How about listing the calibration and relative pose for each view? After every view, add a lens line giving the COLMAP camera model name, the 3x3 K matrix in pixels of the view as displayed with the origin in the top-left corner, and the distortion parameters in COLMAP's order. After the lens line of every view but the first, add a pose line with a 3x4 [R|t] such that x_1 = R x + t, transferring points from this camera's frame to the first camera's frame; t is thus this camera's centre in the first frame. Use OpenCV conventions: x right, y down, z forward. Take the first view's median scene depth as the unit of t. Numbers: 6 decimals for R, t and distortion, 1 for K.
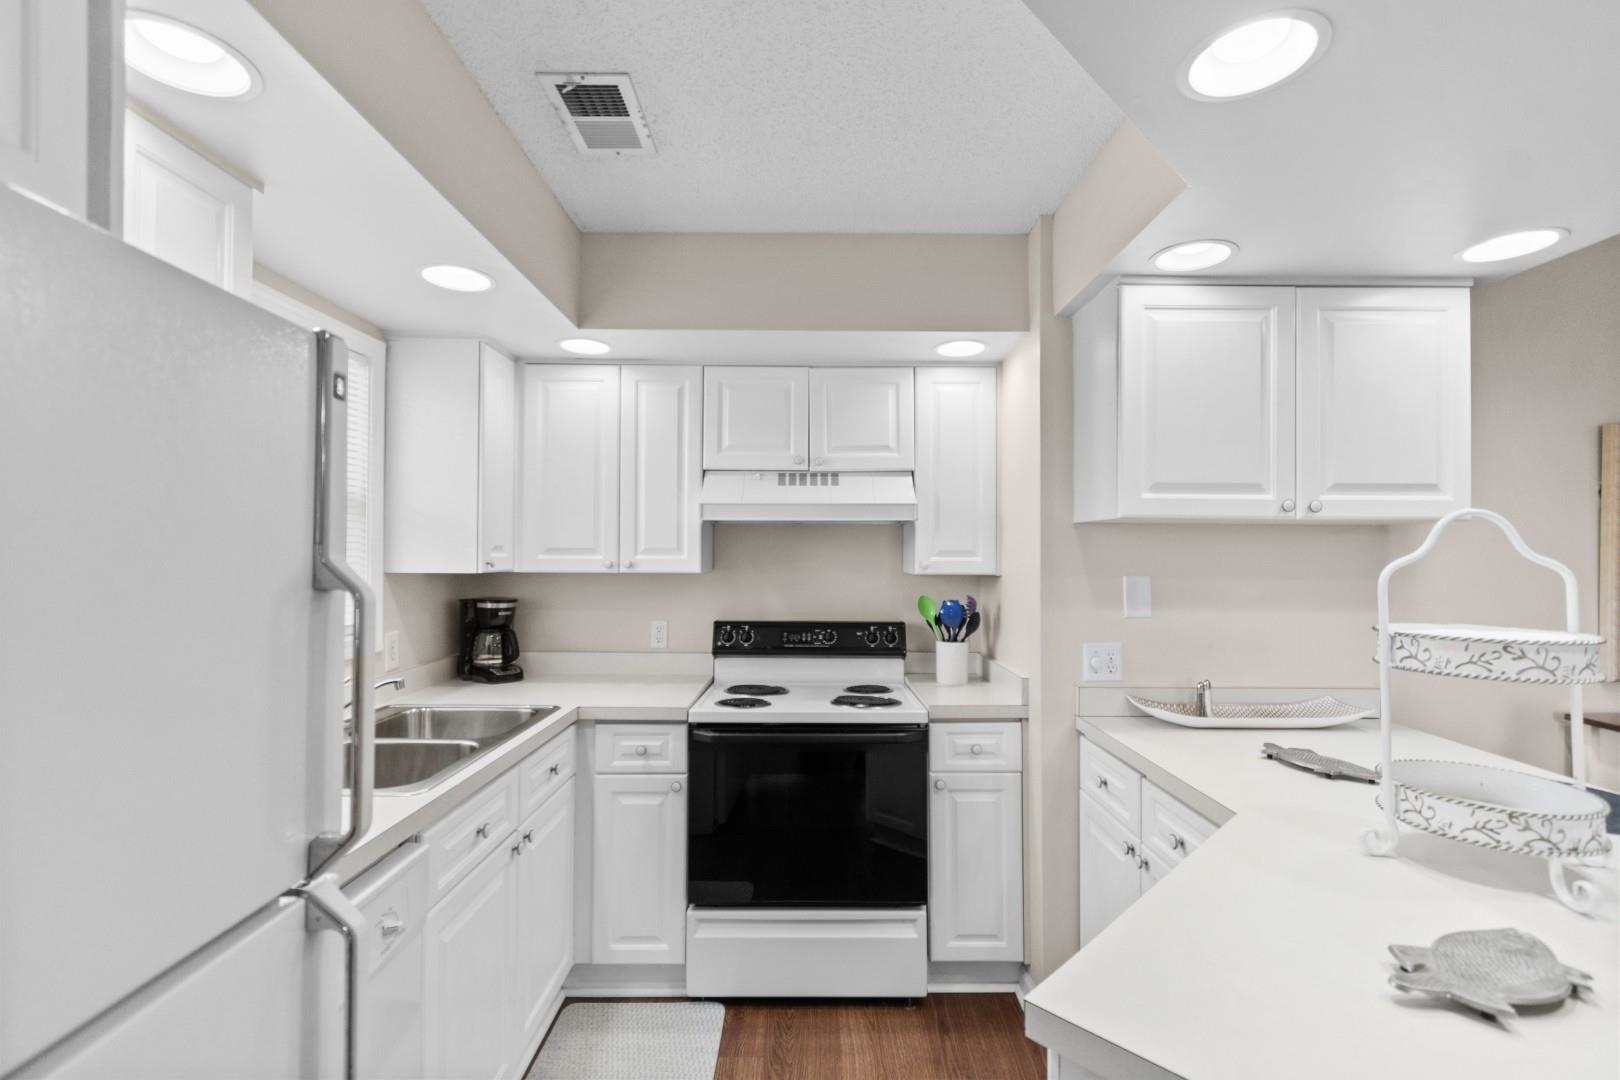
lens RADIAL K [[712.4, 0, 815.2], [0, 712.4, 542.8], [0, 0, 1]] dist [0.002937, 0.000499]
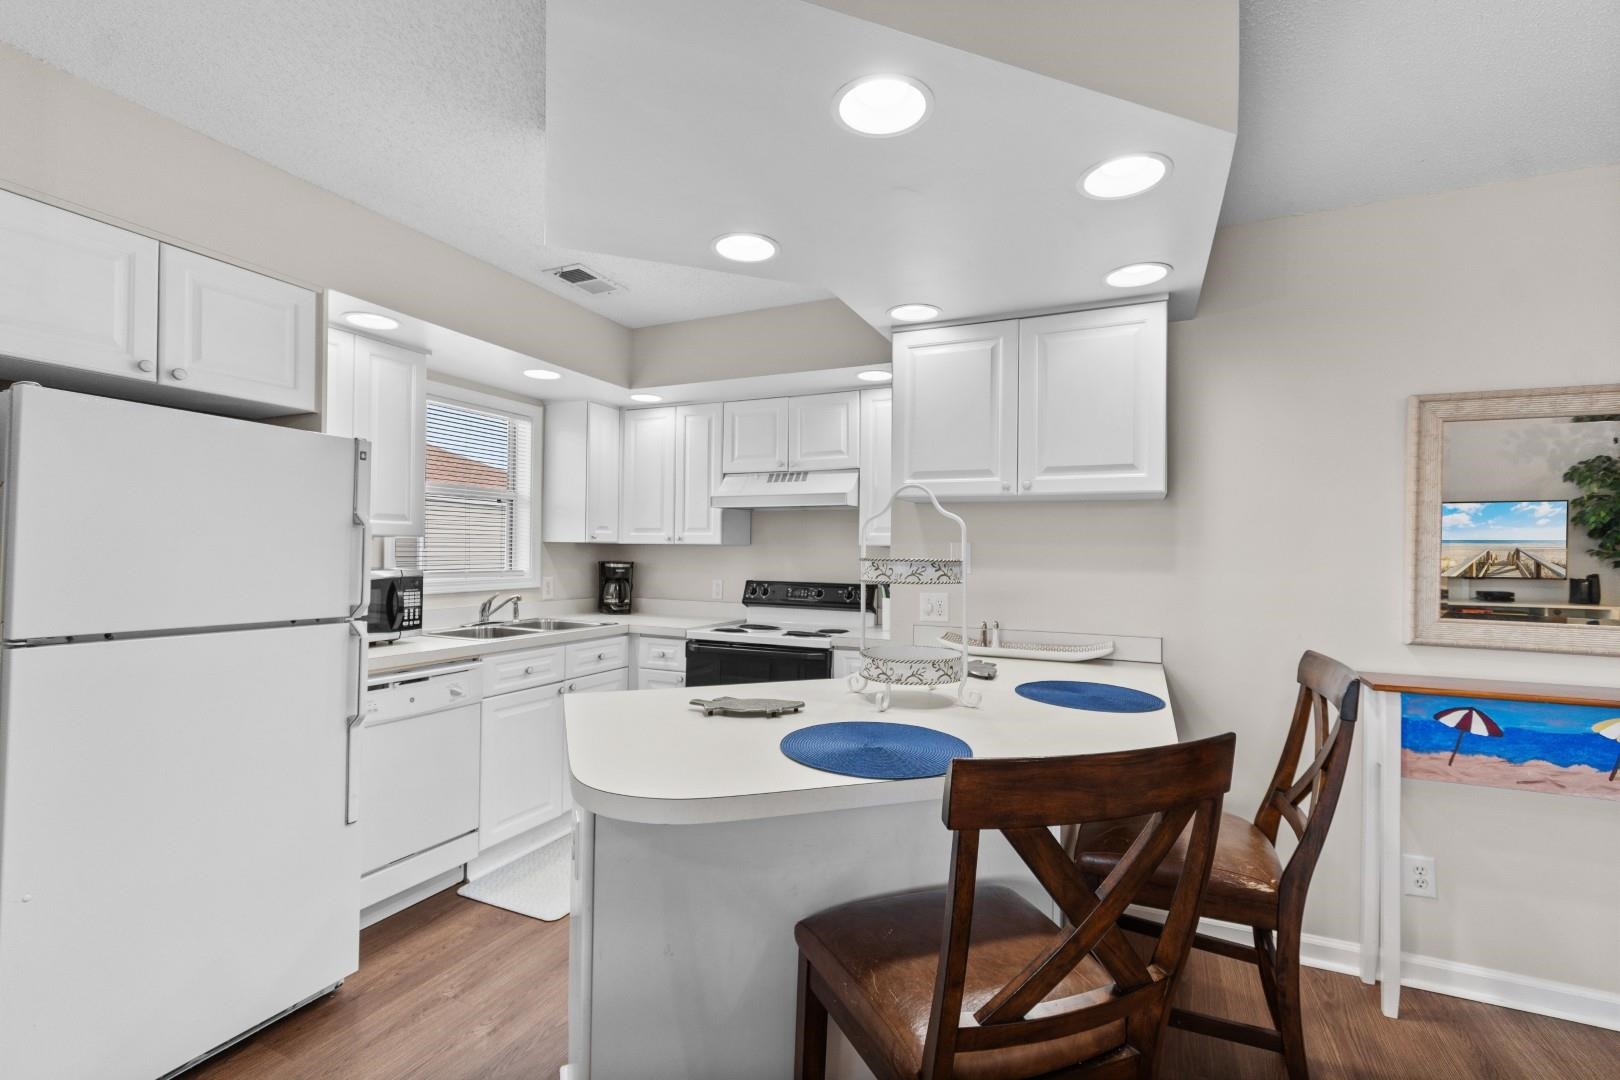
lens RADIAL K [[712.4, 0, 812.8], [0, 712.4, 543.1], [0, 0, 1]] dist [0.002937, 0.000499]
pose [[0.908789, 0.000979, -0.417256, 0.624718], [-0.000479, 0.999999, 0.001303, 0.038152], [0.417256, -0.000984, 0.908788, -0.252089]]
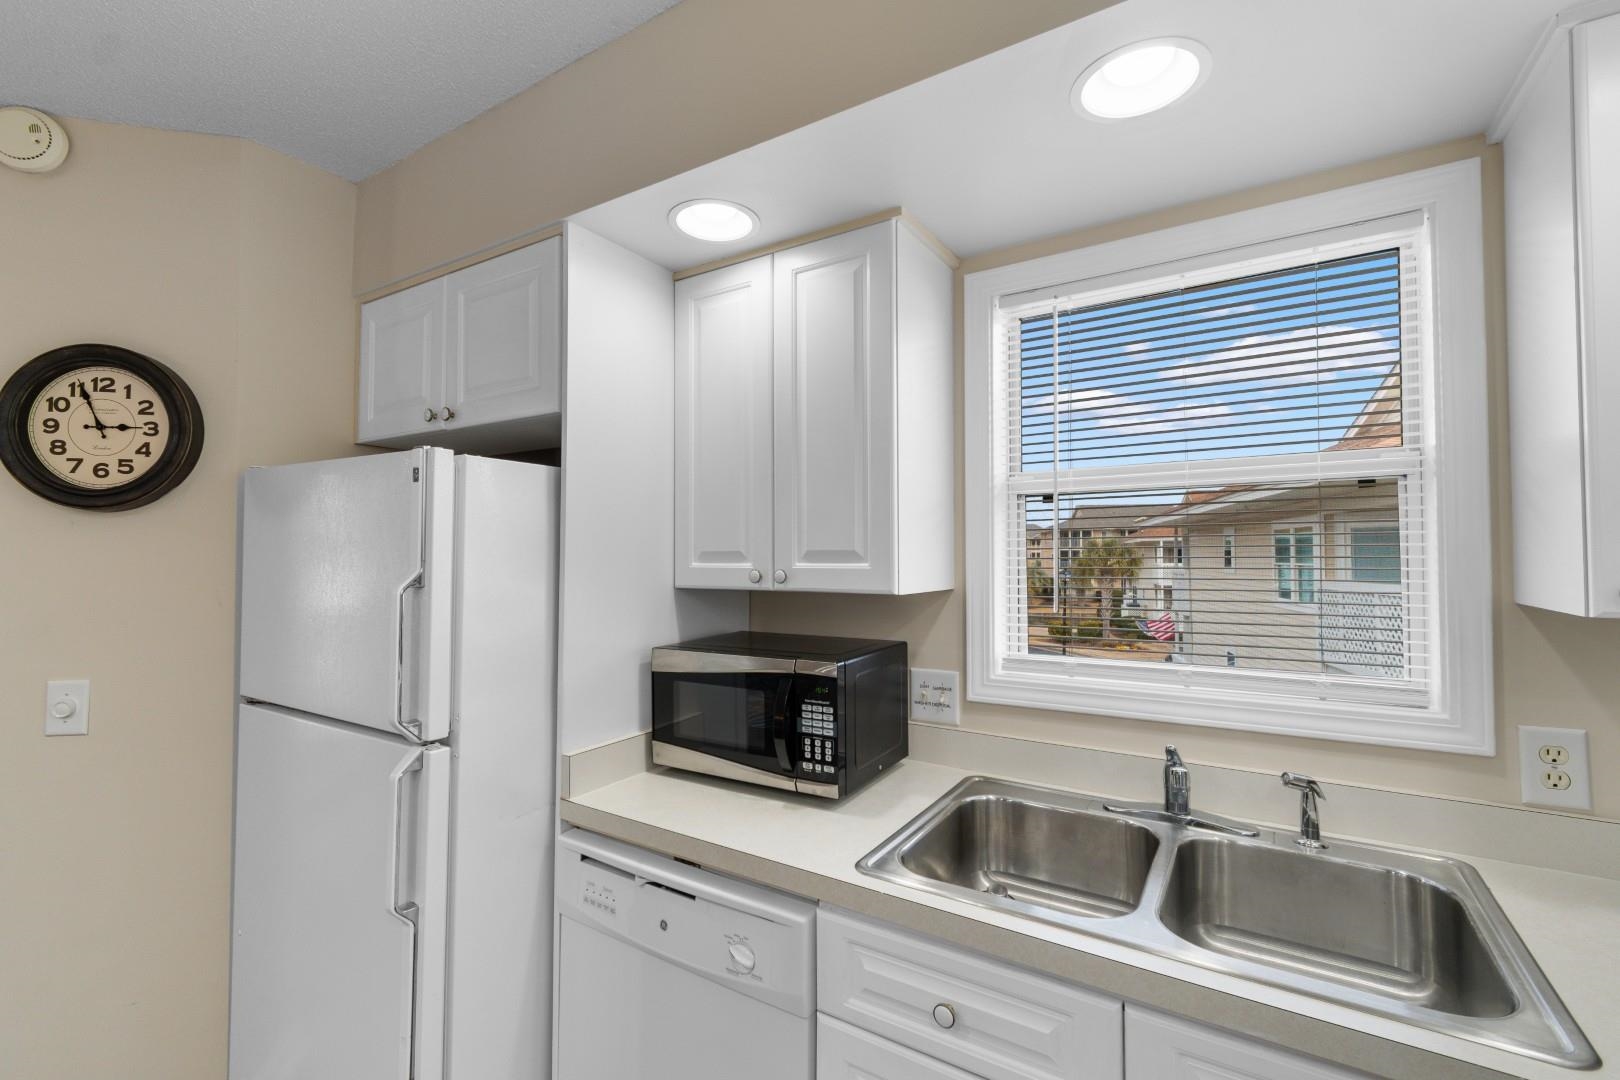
lens RADIAL K [[712.4, 0, 823.9], [0, 712.4, 538.4], [0, 0, 1]] dist [0.002937, 0.000499]
pose [[-0.545325, -0.019009, -0.838009, 0.075477], [0.016448, 0.999308, -0.033371, 0.004457], [0.838064, -0.031982, -0.544634, 0.781478]]
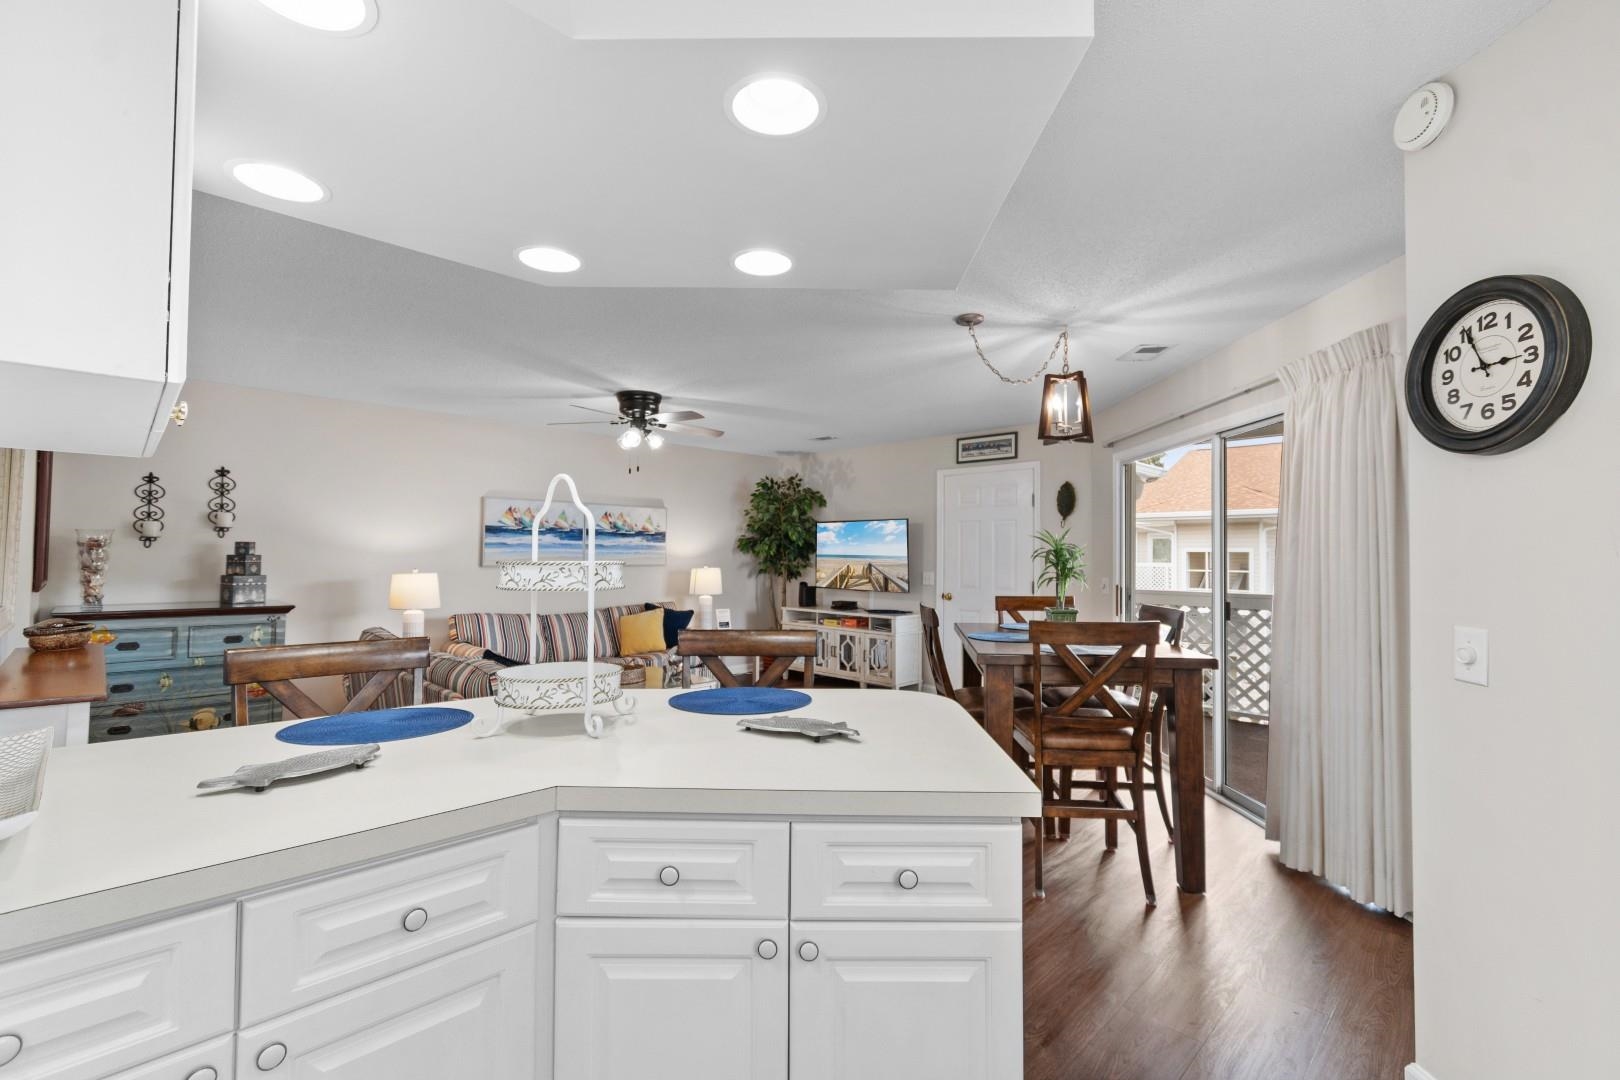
lens RADIAL K [[712.4, 0, 796.3], [0, 712.4, 531.8], [0, 0, 1]] dist [0.002937, 0.000499]
pose [[-0.686655, 0.016428, 0.726798, -0.140040], [-0.018404, 0.999031, -0.039969, 0.049120], [-0.726750, -0.040821, -0.685688, 0.737698]]
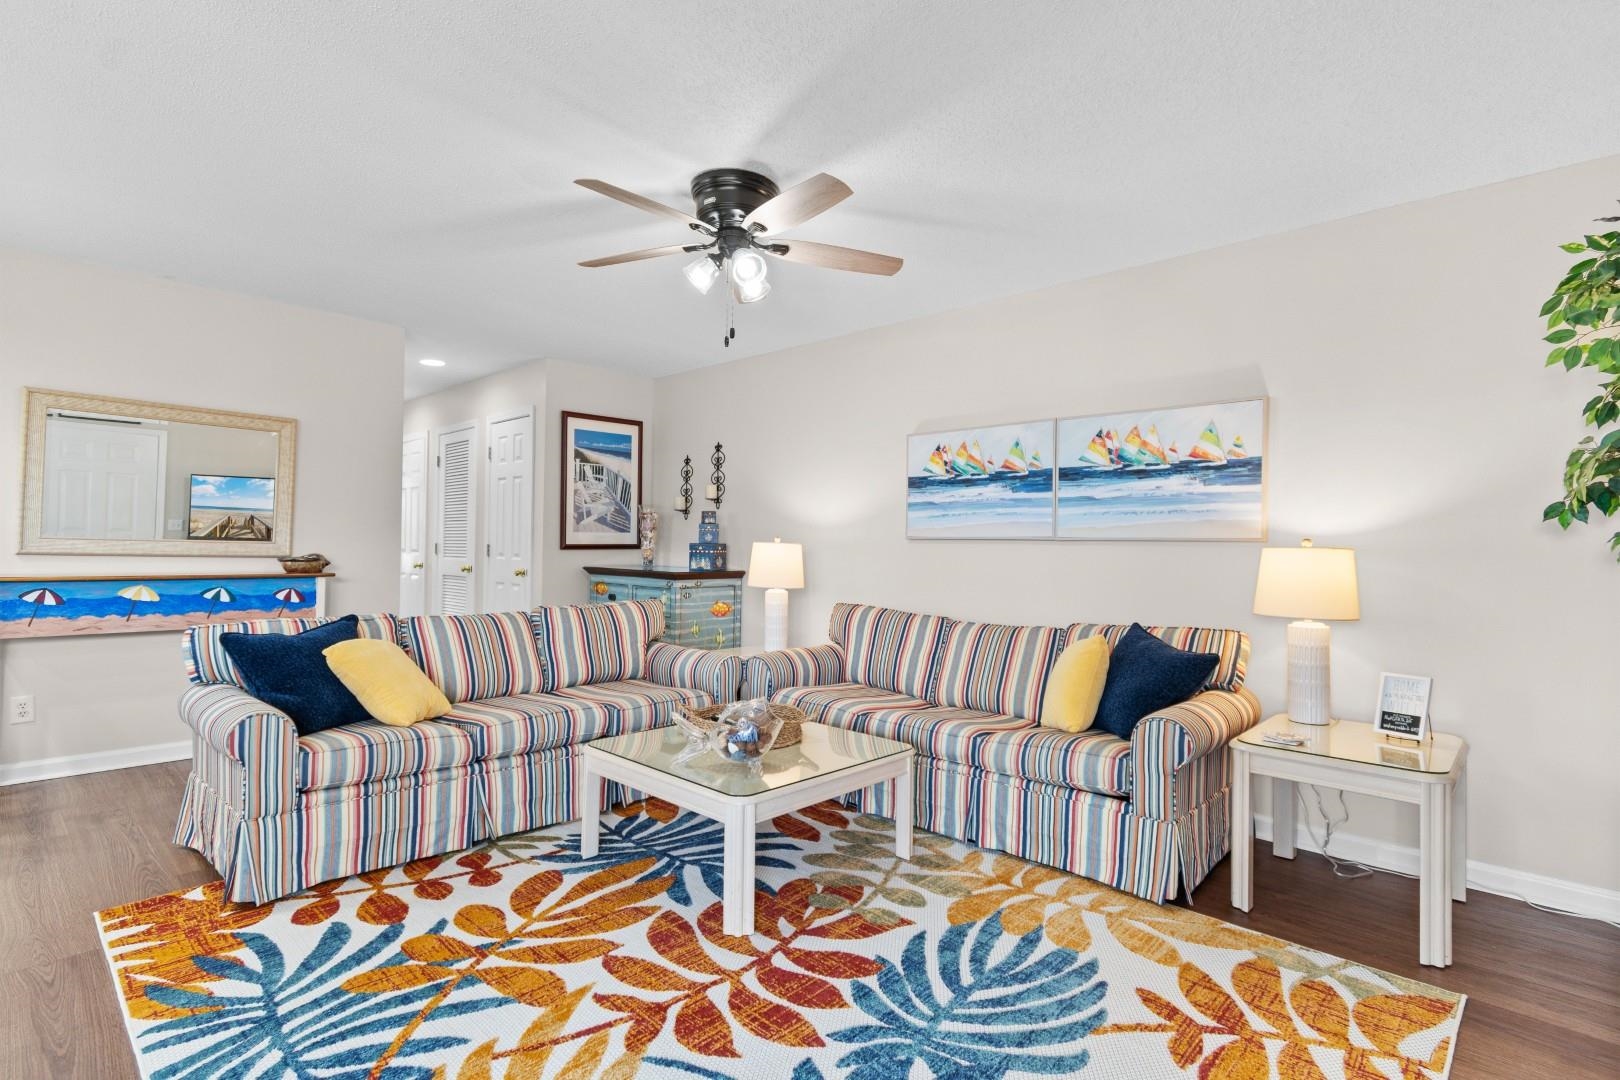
lens RADIAL K [[759.0, 0, 801.8], [0, 759.0, 539.2], [0, 0, 1]] dist [0.011490, -0.005604]
pose [[0.687530, 0.018059, 0.725931, 0.895598], [-0.027076, 0.999633, 0.000775, 0.095659], [-0.725651, -0.020189, 0.687767, -1.138707]]
